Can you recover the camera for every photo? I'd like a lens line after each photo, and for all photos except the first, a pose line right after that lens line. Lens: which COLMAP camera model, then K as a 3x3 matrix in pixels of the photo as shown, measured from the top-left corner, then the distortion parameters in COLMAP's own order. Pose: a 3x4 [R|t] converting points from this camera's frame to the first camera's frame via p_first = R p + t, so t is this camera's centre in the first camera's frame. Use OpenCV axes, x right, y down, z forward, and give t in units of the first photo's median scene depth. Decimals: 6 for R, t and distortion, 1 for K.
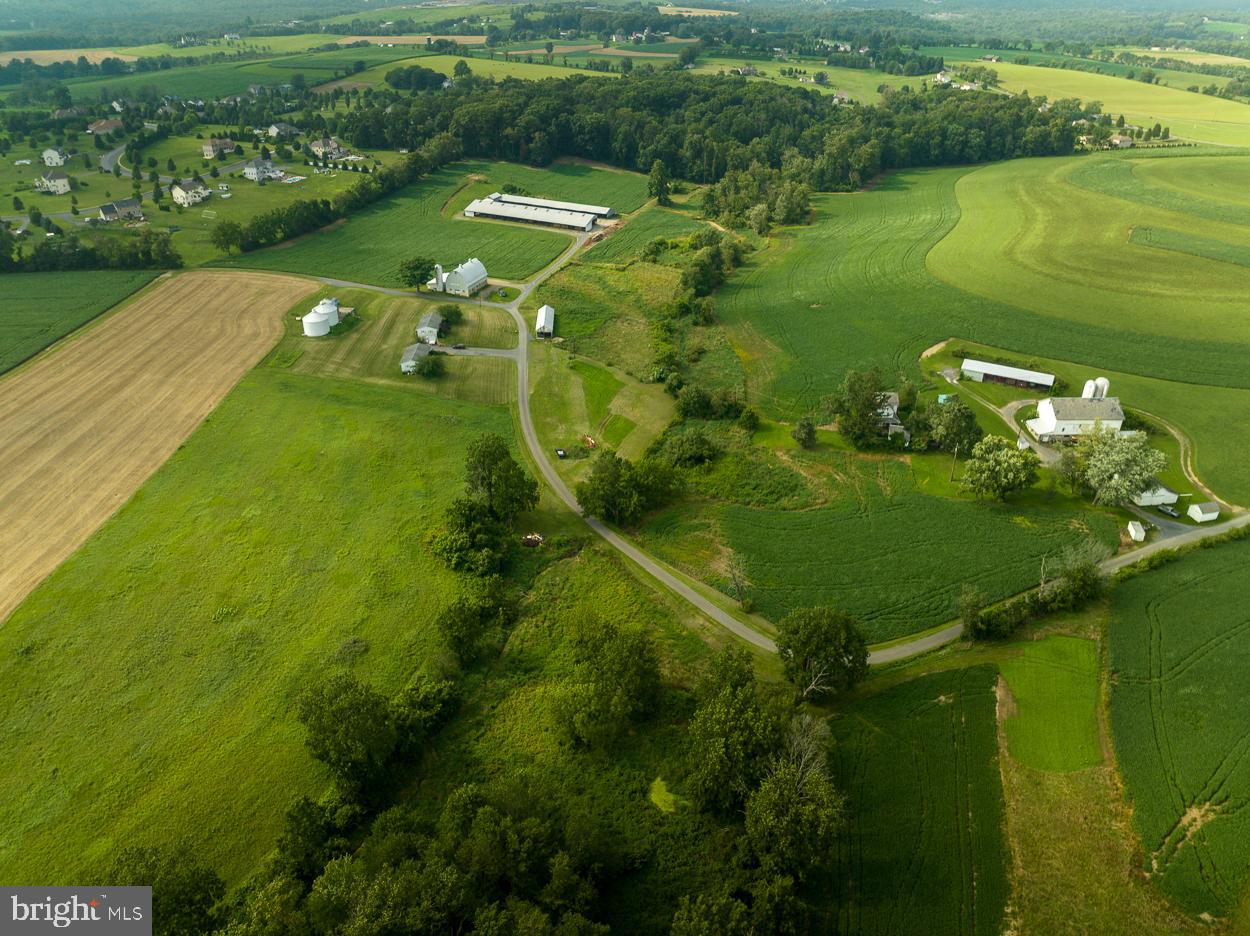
lens RADIAL K [[881.1, 0, 625.2], [0, 881.1, 461.3], [0, 0, 1]] dist [-0.041242, 0.003518]
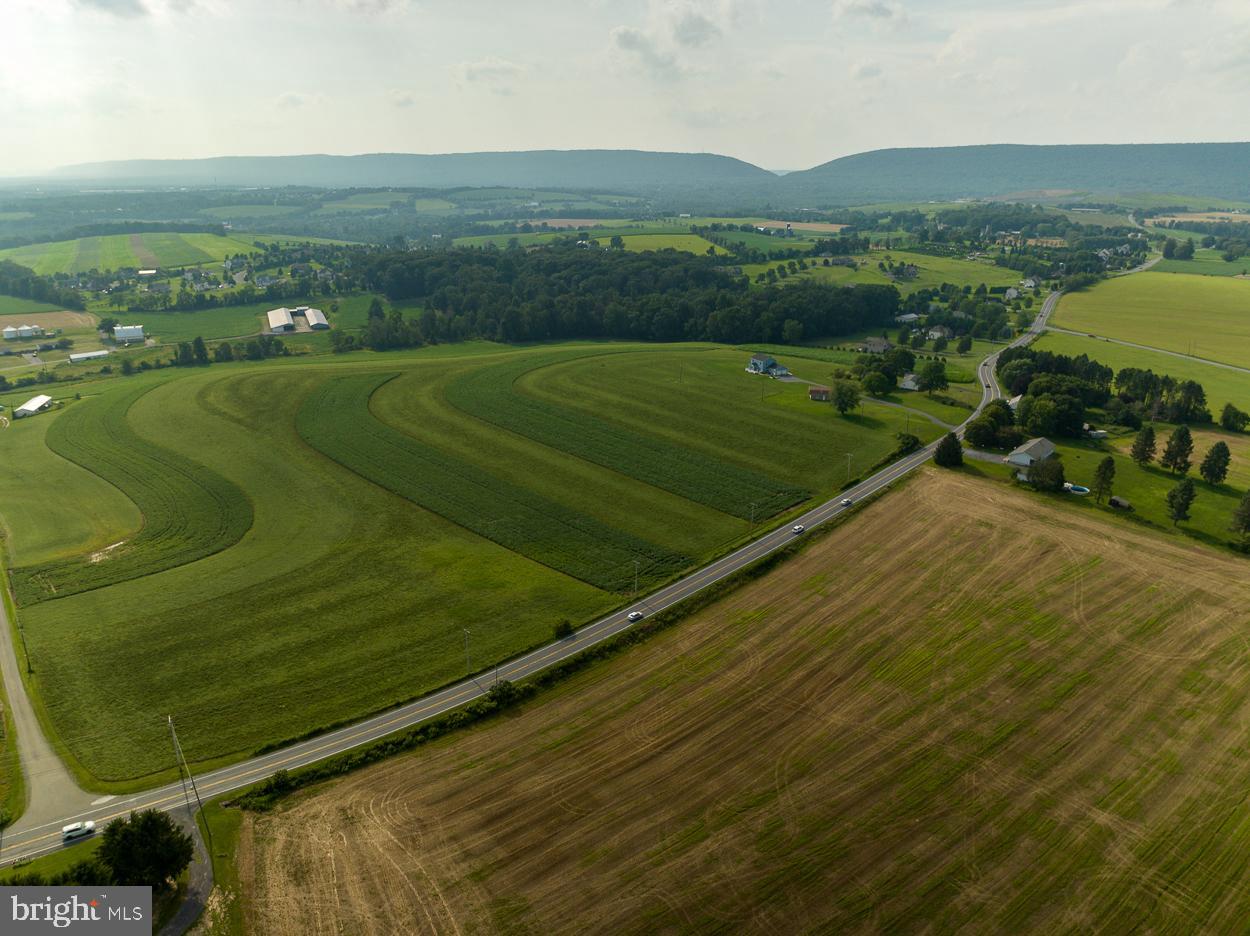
lens RADIAL K [[882.3, 0, 626.8], [0, 882.3, 462.6], [0, 0, 1]] dist [-0.042851, 0.000347]
pose [[0.696703, 0.222426, -0.682005, 1.266247], [-0.350253, 0.935165, -0.052810, -0.164946], [0.626041, 0.275667, 0.729438, 0.315865]]
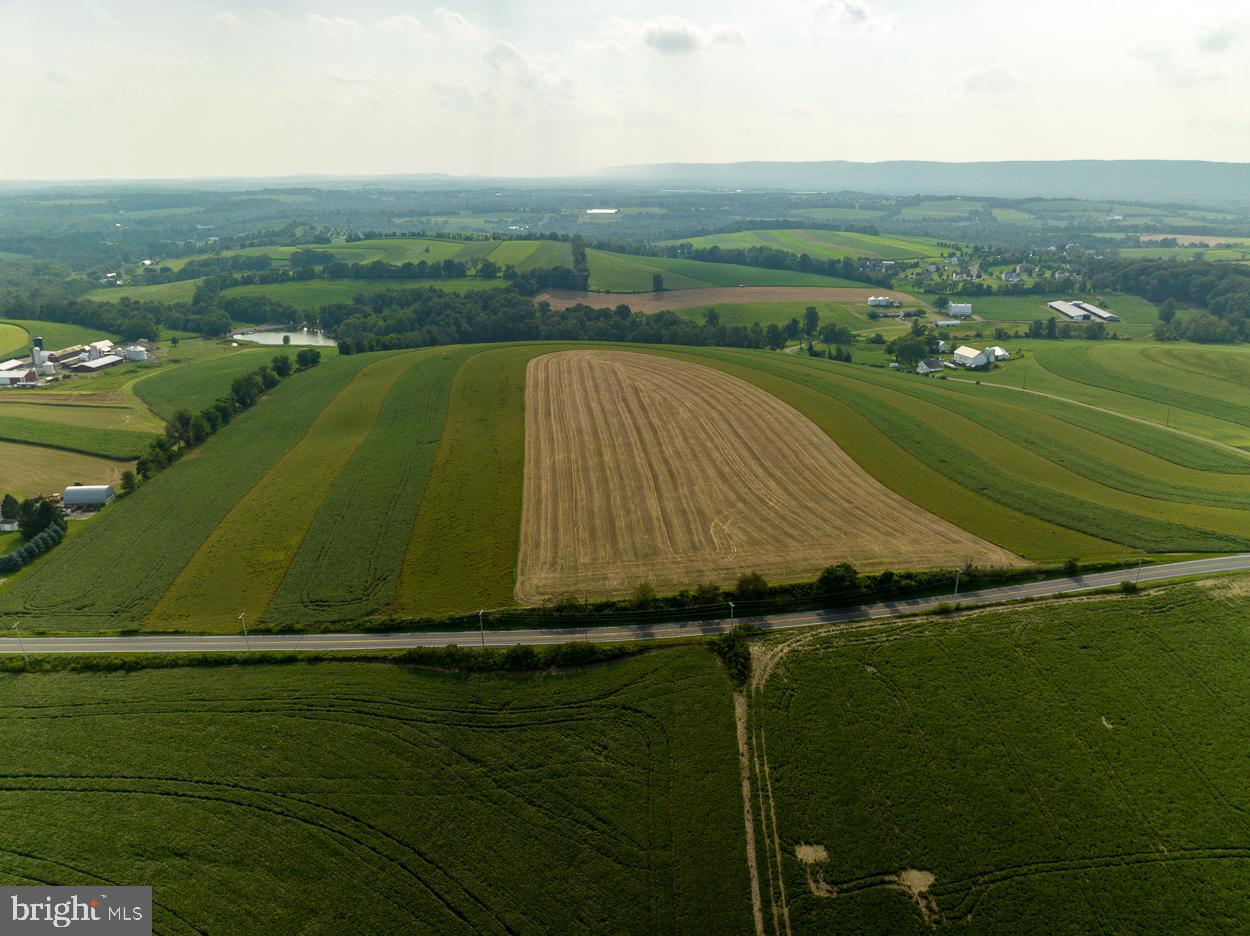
lens RADIAL K [[881.1, 0, 625.2], [0, 881.1, 461.3], [0, 0, 1]] dist [-0.041242, 0.003518]
pose [[0.250217, 0.296402, -0.921703, 1.282303], [-0.477783, 0.865798, 0.148719, 0.143164], [0.842090, 0.403162, 0.358253, -0.254721]]
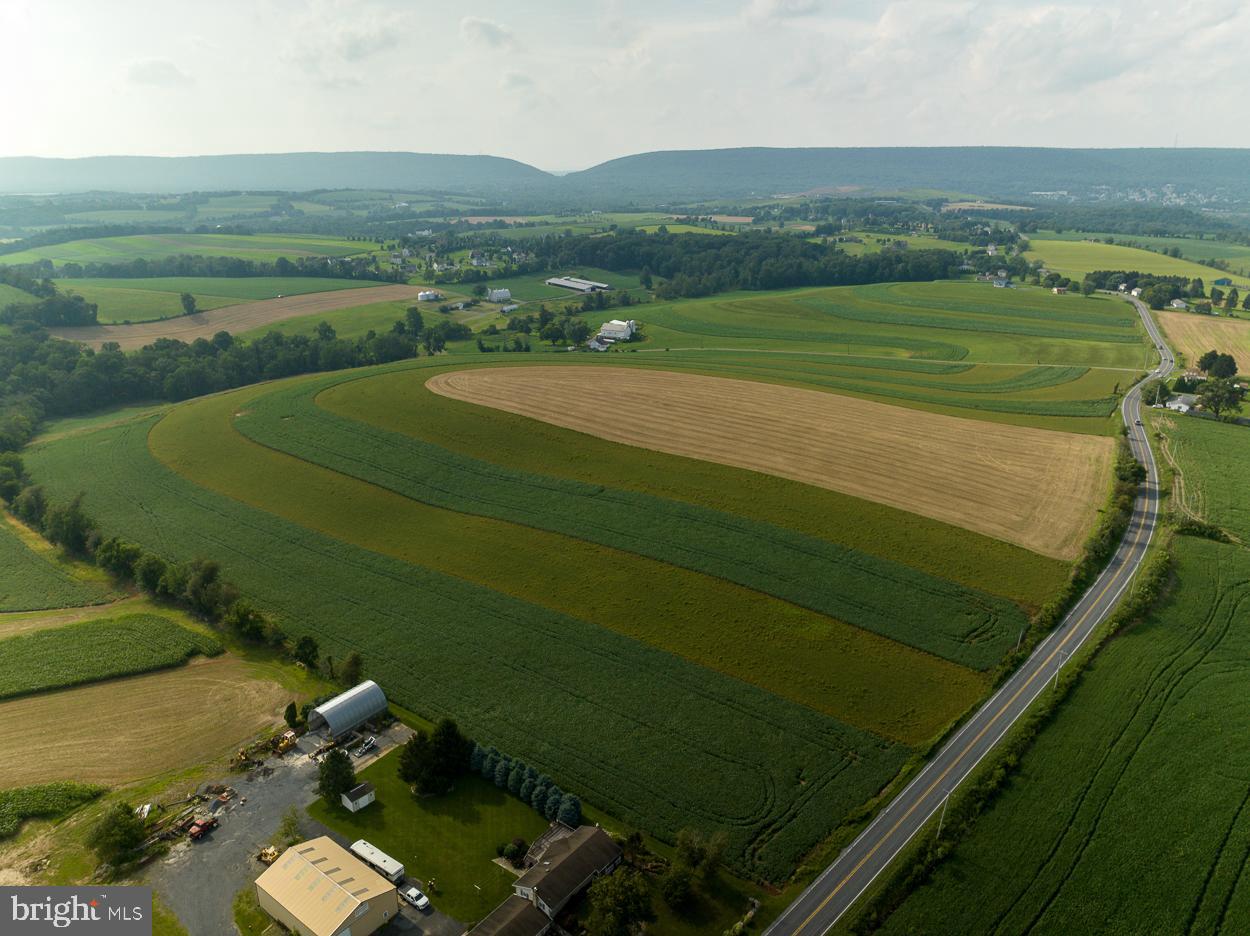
lens RADIAL K [[881.1, 0, 625.2], [0, 881.1, 461.3], [0, 0, 1]] dist [-0.041242, 0.003518]
pose [[0.886149, 0.142178, -0.441050, 0.898521], [-0.224960, 0.964083, -0.141200, 0.352168], [0.405134, 0.224343, 0.886305, -0.634061]]
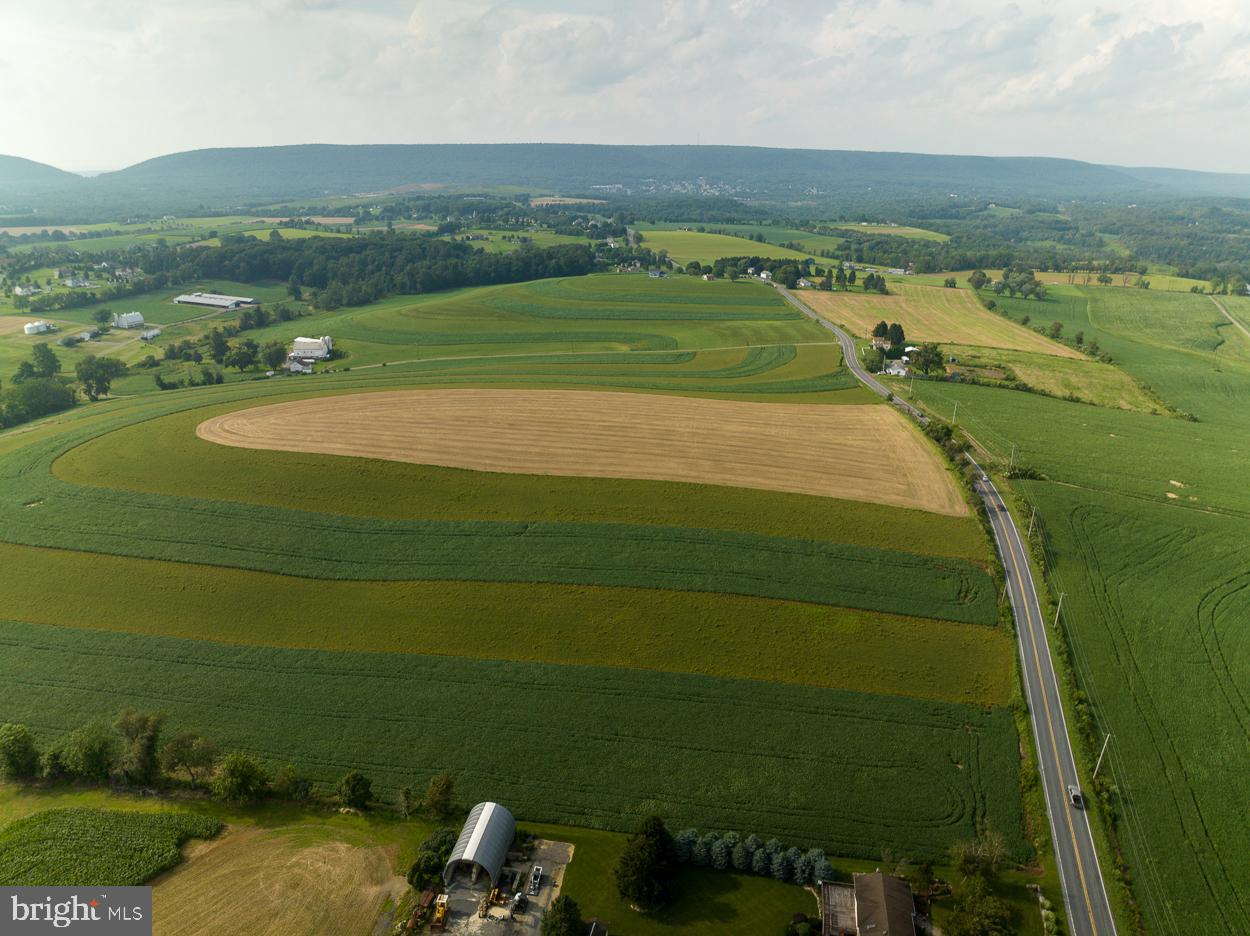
lens RADIAL K [[882.3, 0, 626.8], [0, 882.3, 462.6], [0, 0, 1]] dist [-0.042851, 0.000347]
pose [[0.999993, 0.002184, -0.003183, 0.705274], [-0.002748, 0.981867, -0.189552, 0.354859], [0.002711, 0.189560, 0.981865, -0.650730]]
